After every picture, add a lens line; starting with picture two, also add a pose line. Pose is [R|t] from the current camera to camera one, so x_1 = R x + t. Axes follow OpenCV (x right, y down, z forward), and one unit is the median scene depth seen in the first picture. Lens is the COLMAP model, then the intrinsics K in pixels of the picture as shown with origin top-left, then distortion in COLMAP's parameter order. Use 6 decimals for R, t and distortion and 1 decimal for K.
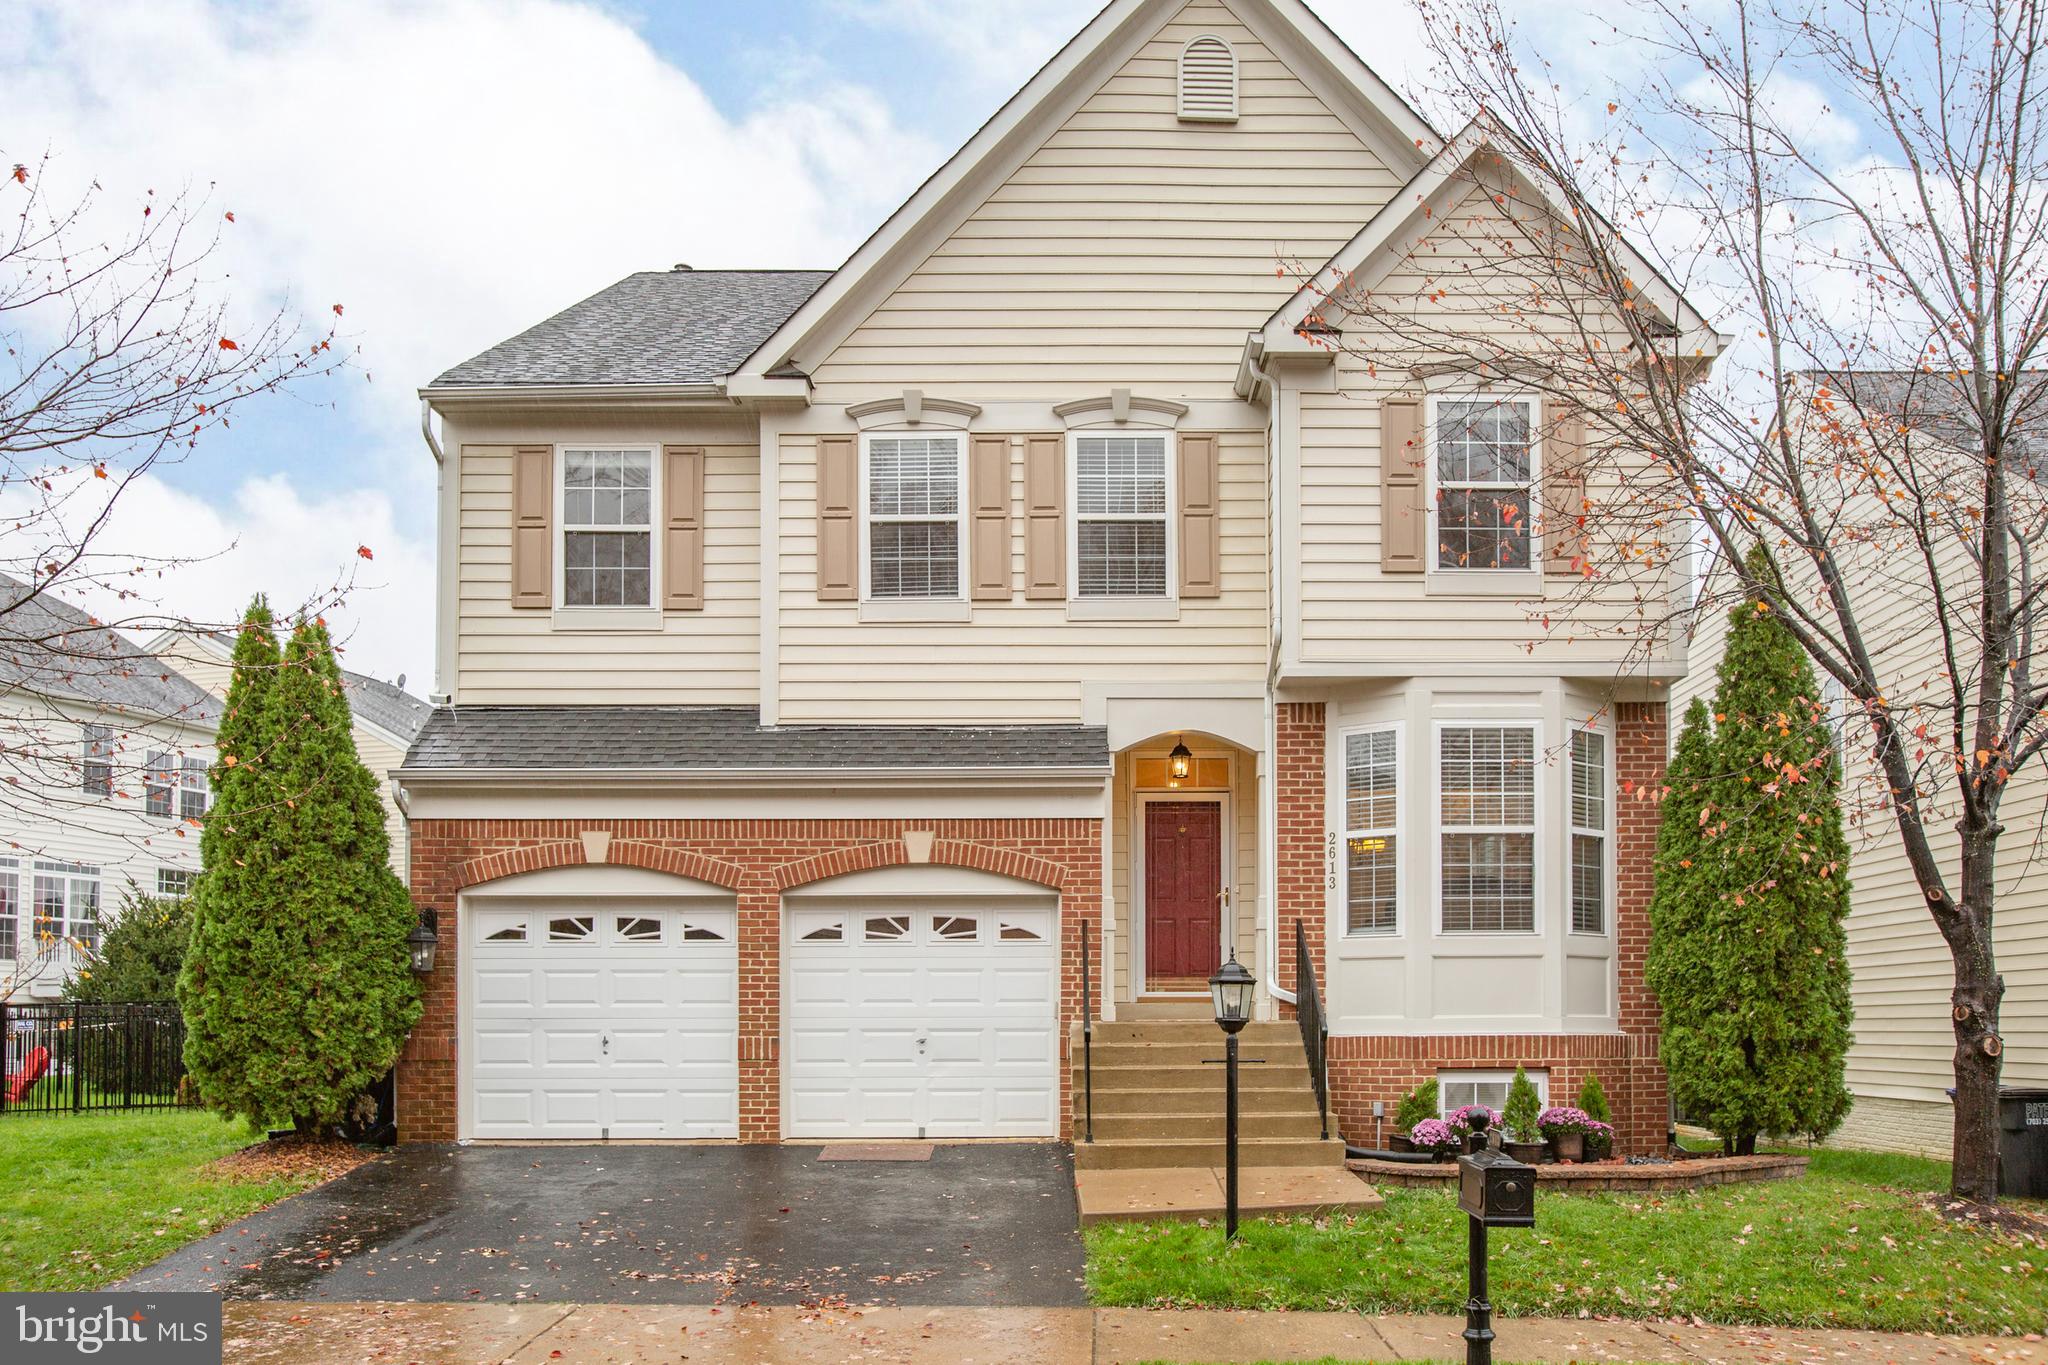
lens RADIAL K [[1835.6, 0, 1051.4], [0, 1835.6, 855.8], [0, 0, 1]] dist [0.090233, -0.003959]
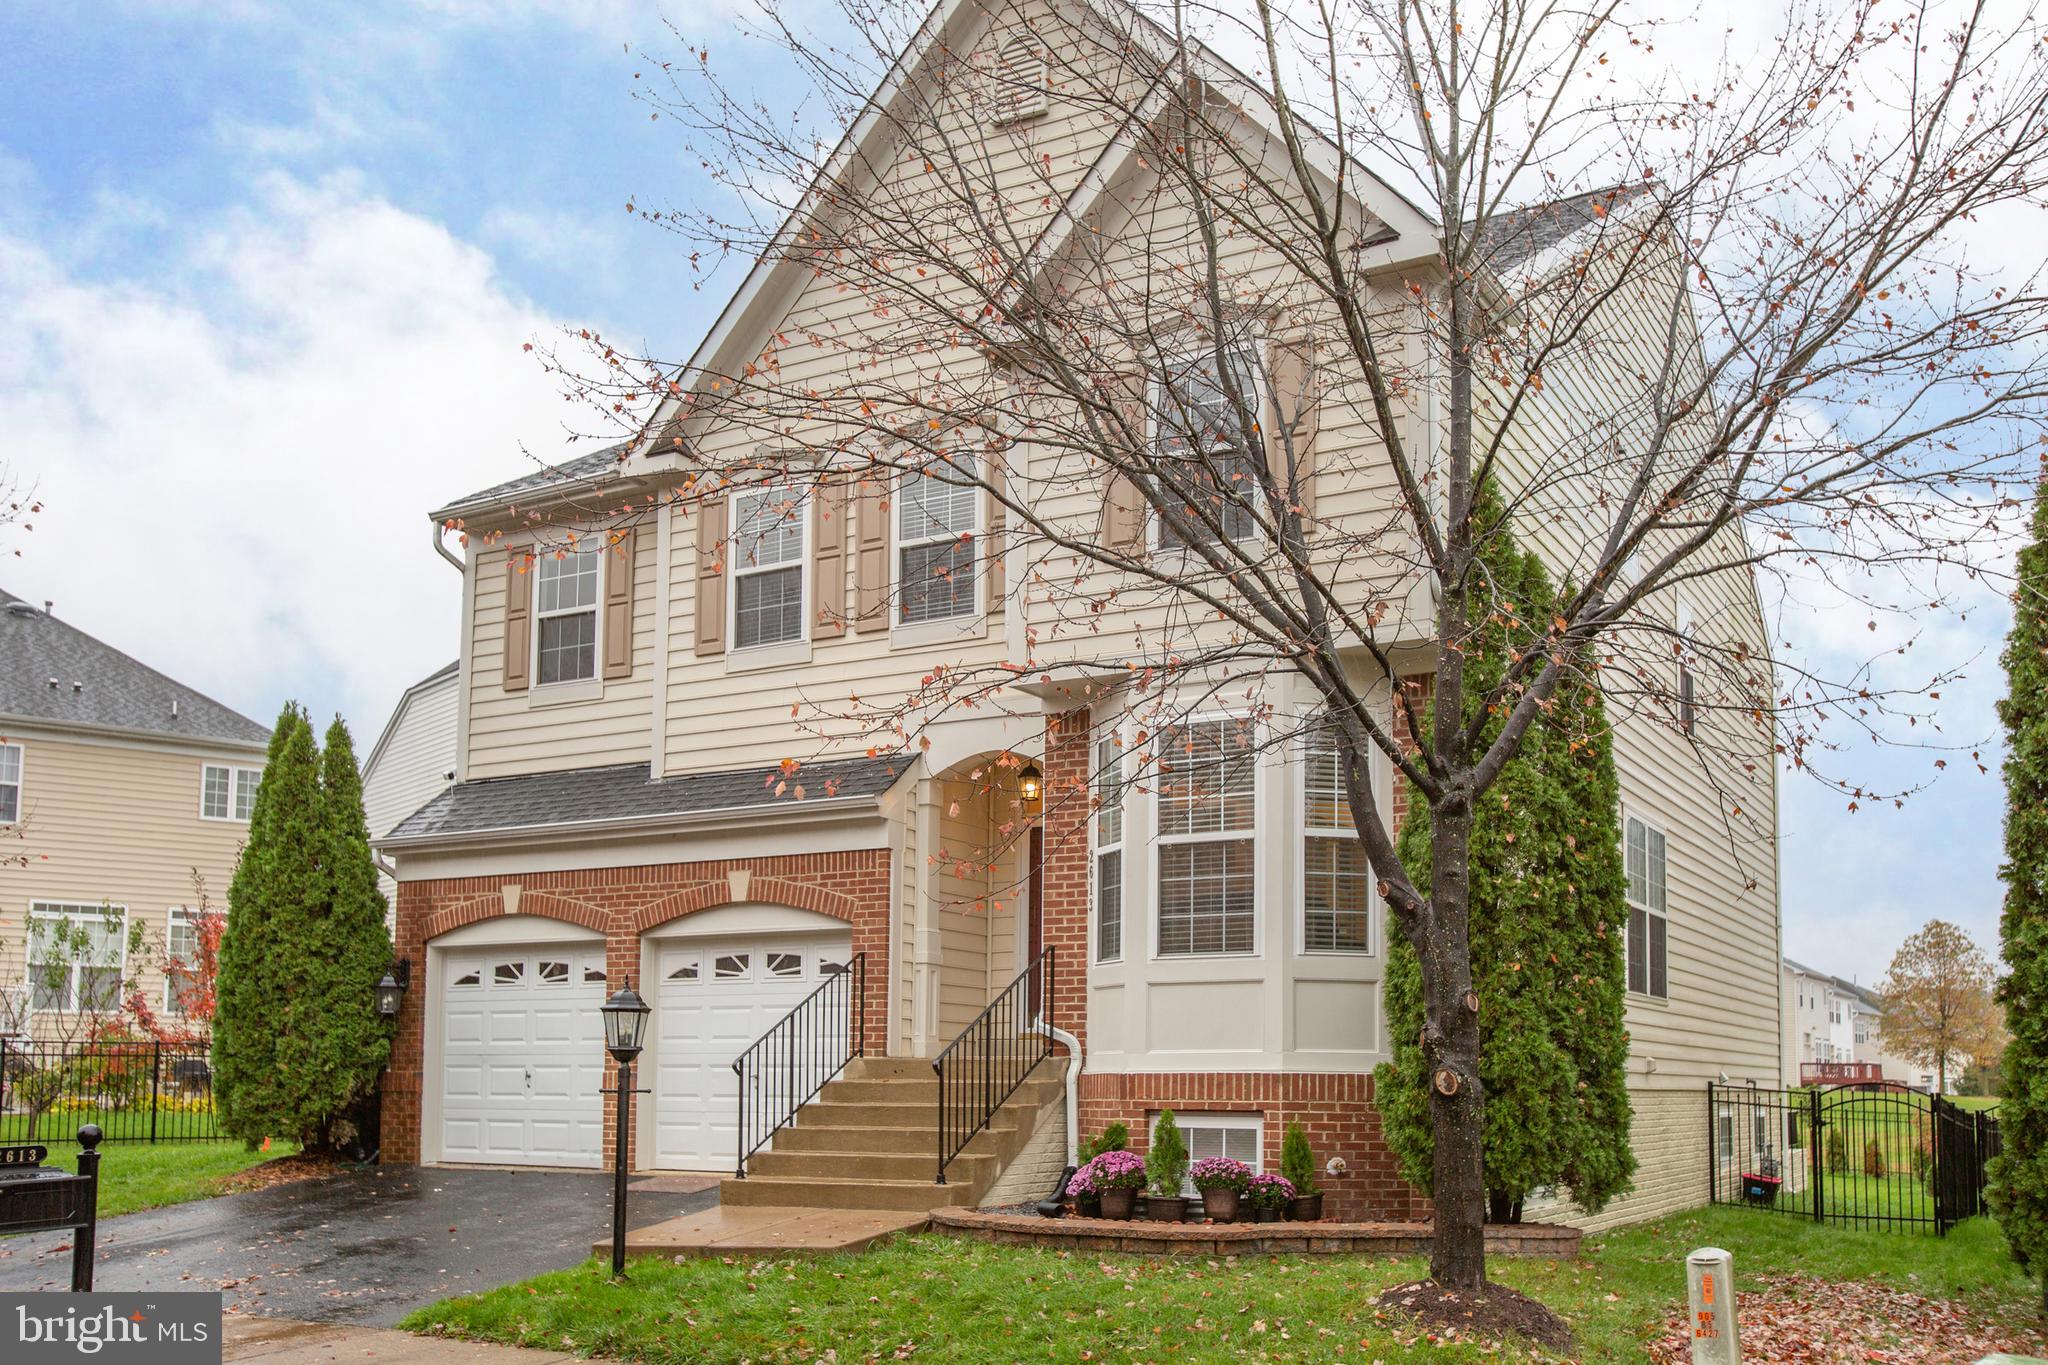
lens RADIAL K [[1842.4, 0, 983.4], [0, 1842.4, 815.7], [0, 0, 1]] dist [0.118216, -0.006334]
pose [[0.863320, -0.063104, -0.500697, 0.563359], [0.038690, 0.997507, -0.059007, 0.022126], [0.503172, 0.031570, 0.863609, 0.177115]]
